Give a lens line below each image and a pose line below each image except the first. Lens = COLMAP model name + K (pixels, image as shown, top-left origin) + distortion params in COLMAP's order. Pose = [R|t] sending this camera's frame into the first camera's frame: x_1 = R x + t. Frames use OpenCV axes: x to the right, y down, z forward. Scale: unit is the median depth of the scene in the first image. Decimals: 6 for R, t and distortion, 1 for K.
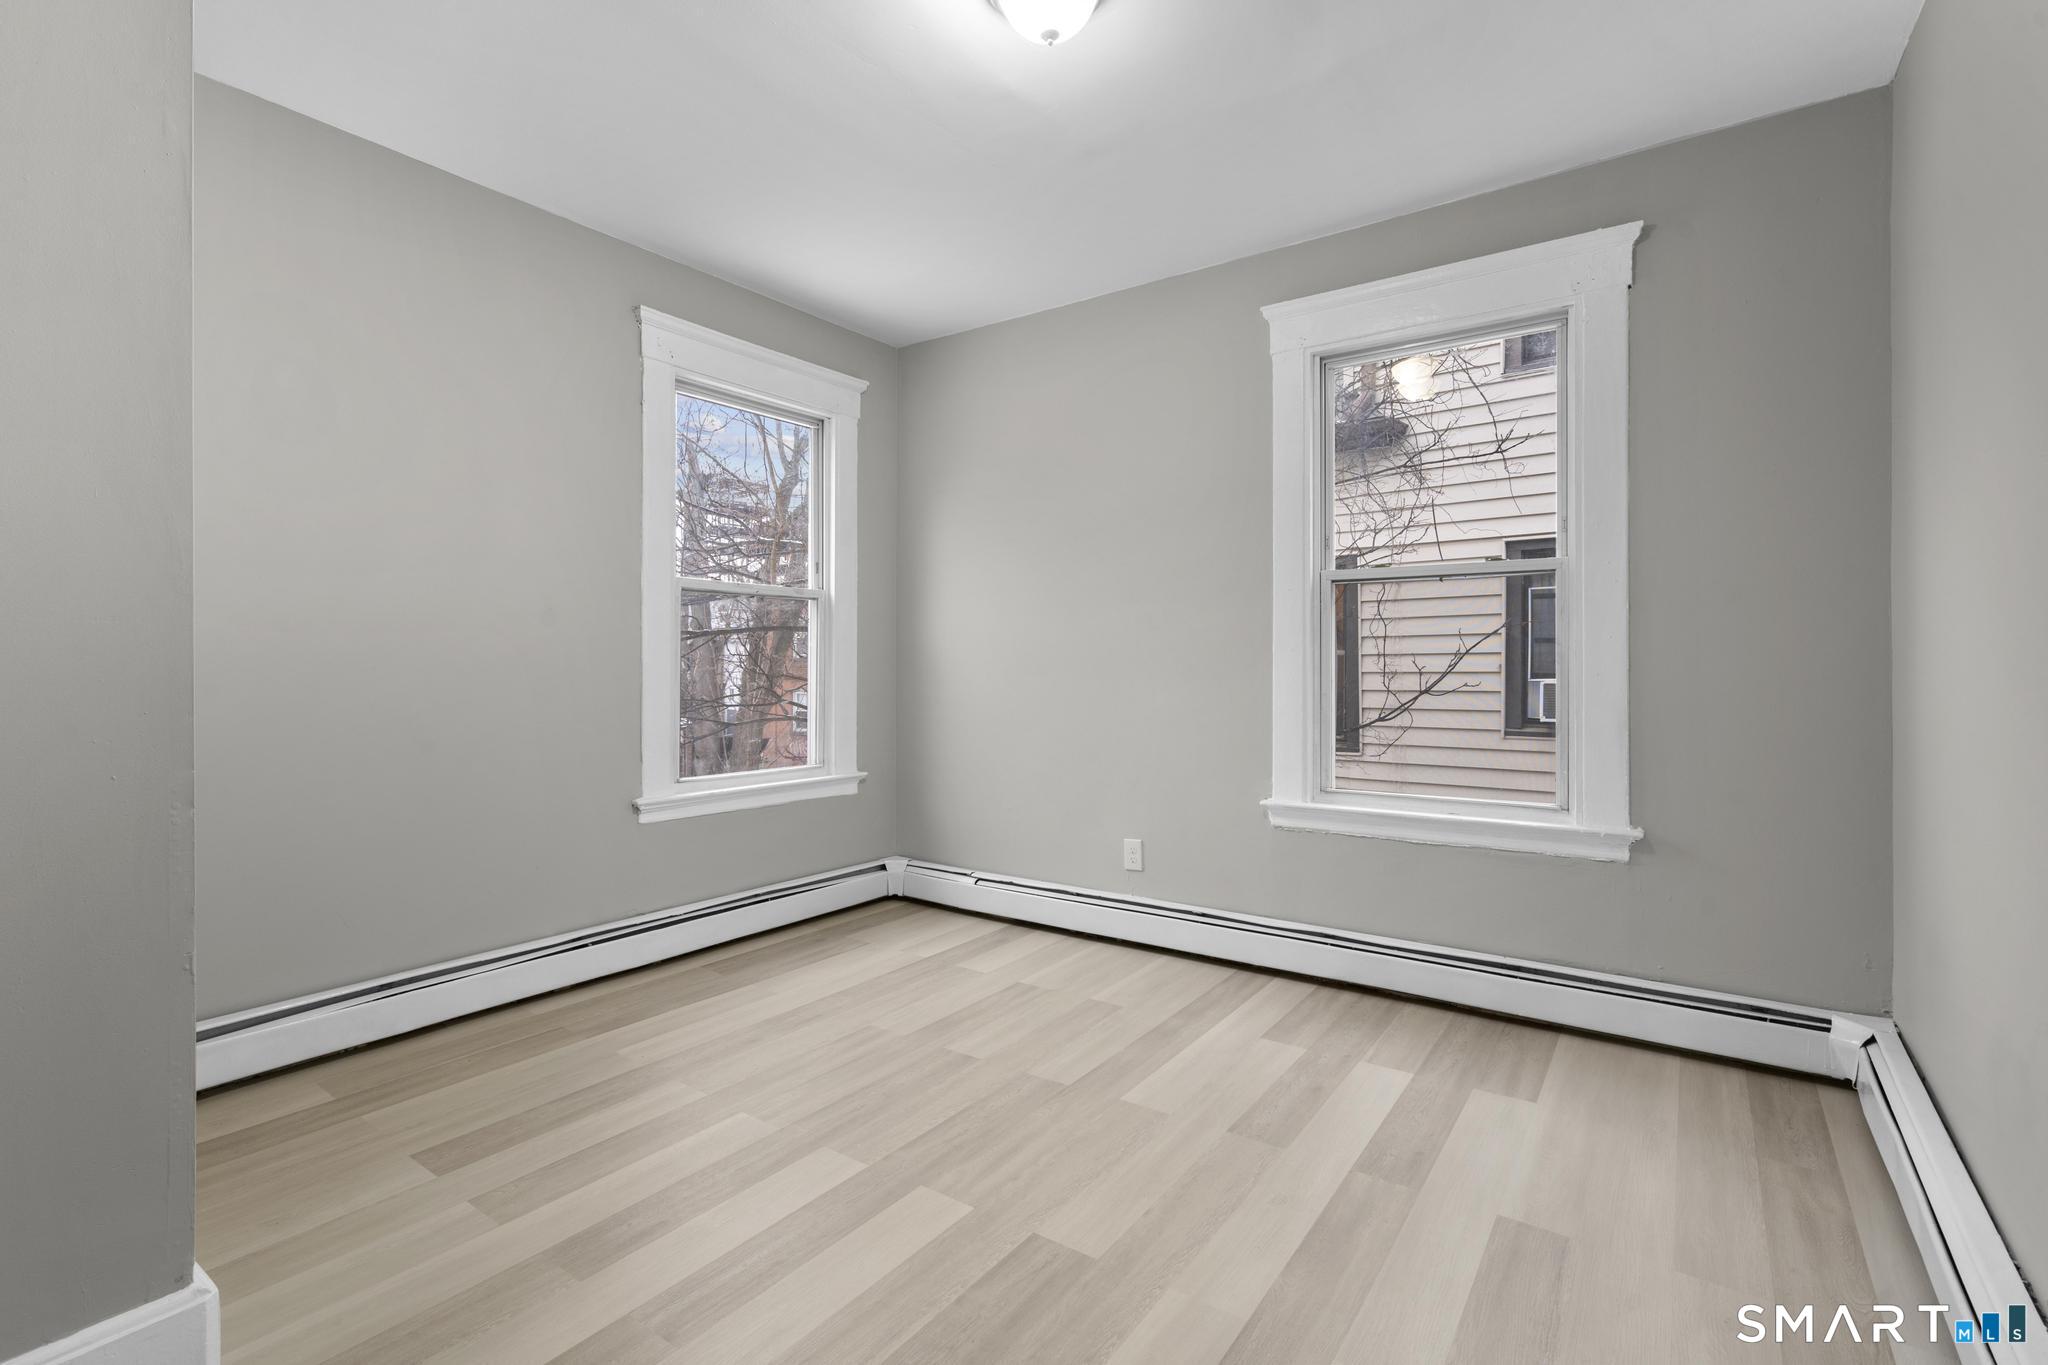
lens RADIAL K [[935.7, 0, 1017.9], [0, 935.7, 669.6], [0, 0, 1]] dist [-0.001775, 0.000804]
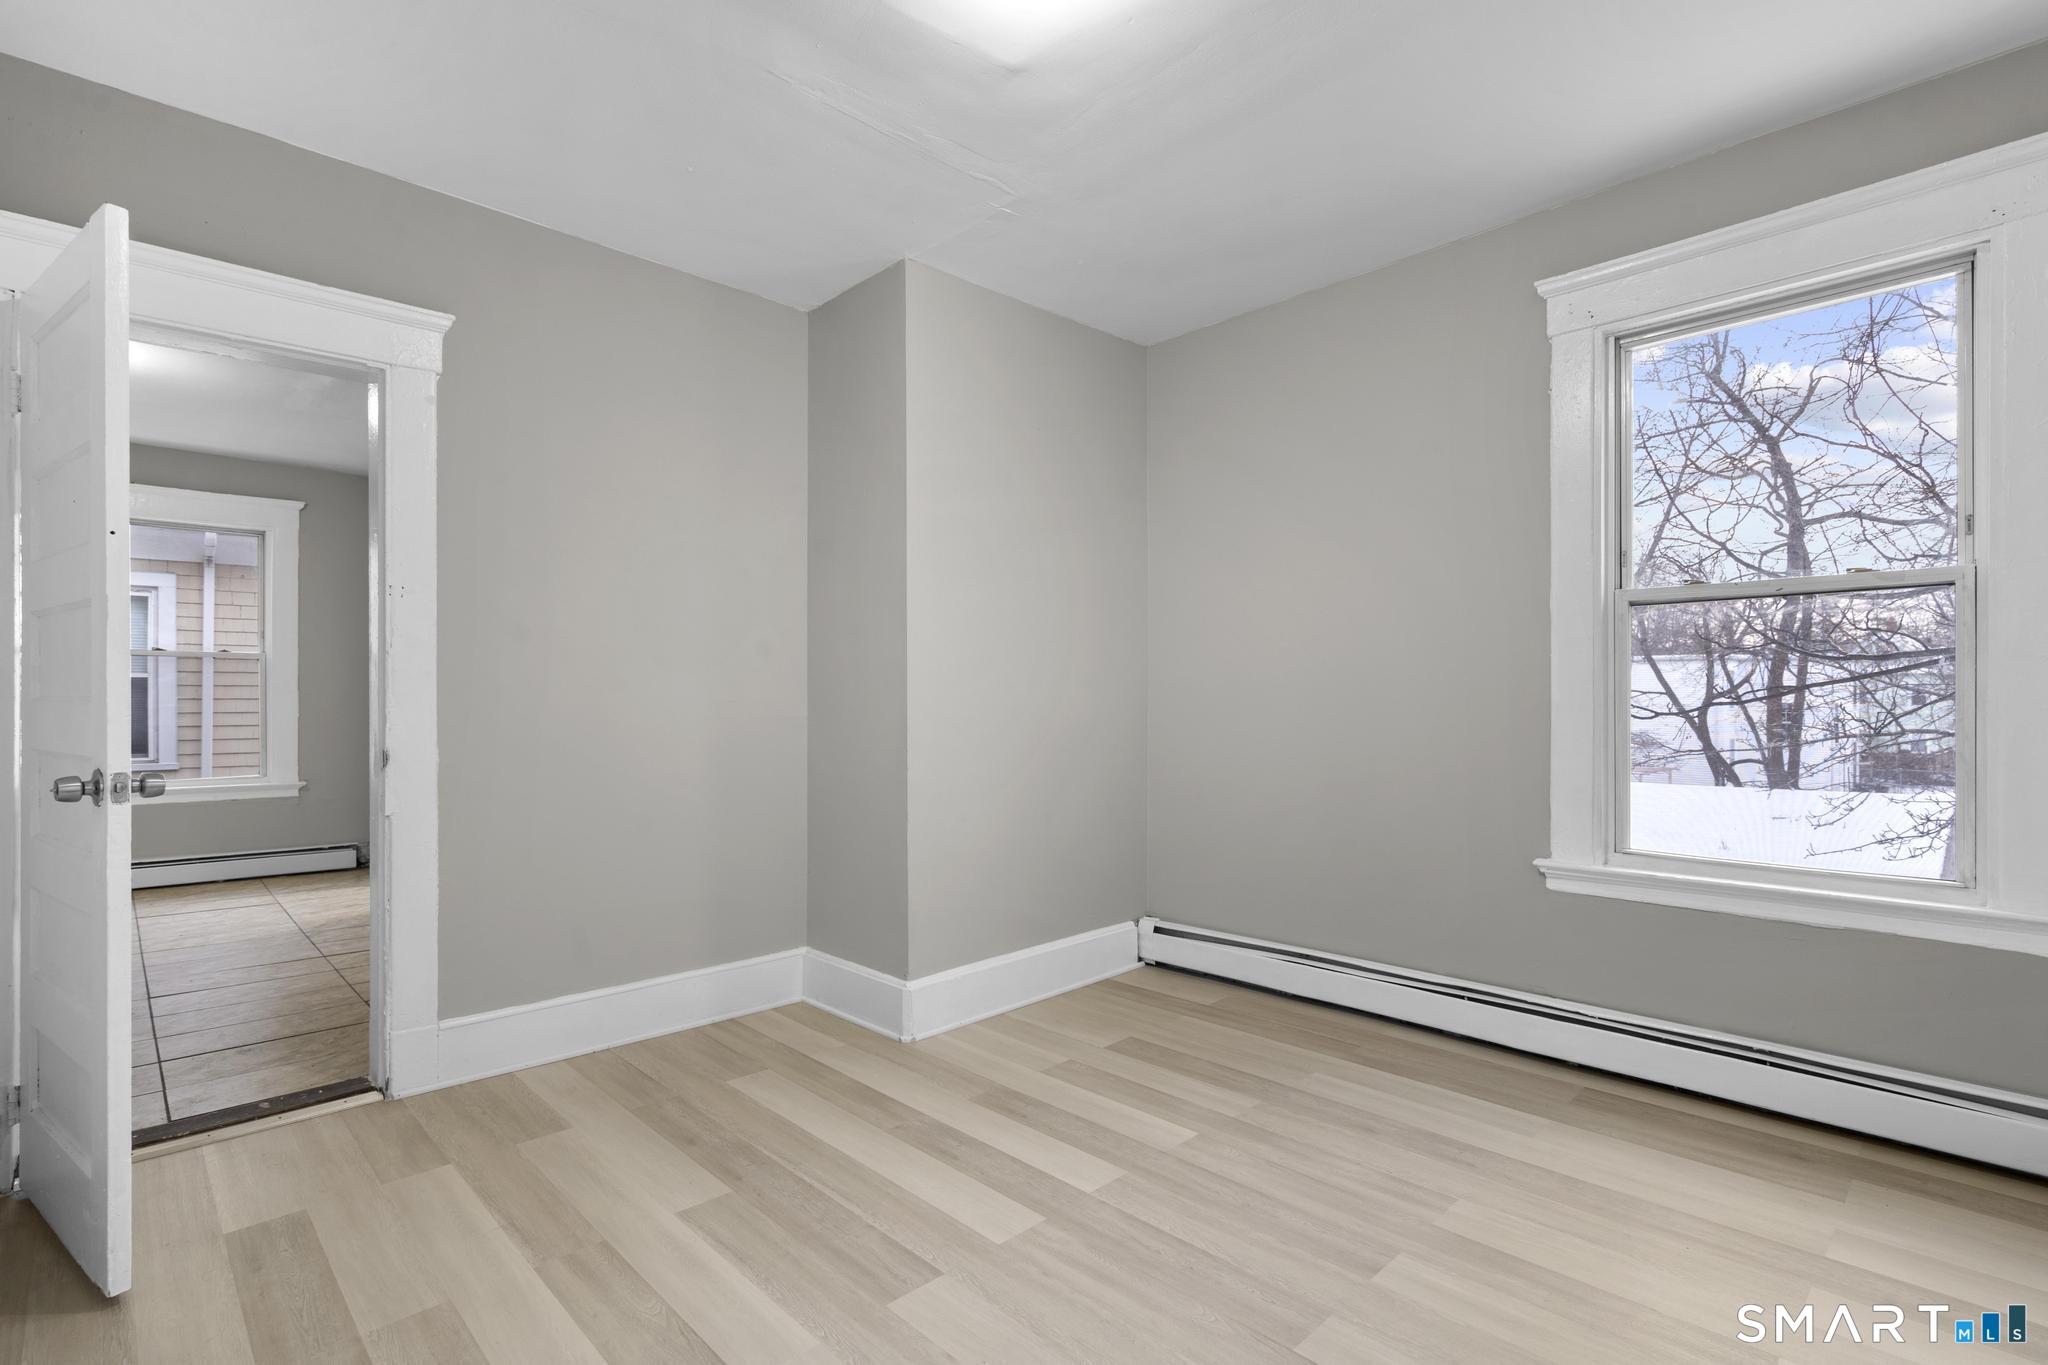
lens RADIAL K [[976.3, 0, 1012.9], [0, 976.3, 698.6], [0, 0, 1]] dist [-0.001097, 0.000283]
pose [[-0.191328, -0.002595, -0.981523, 0.673183], [0.001414, 0.999995, -0.002920, -0.007942], [0.981525, -0.001946, -0.191324, 0.830006]]
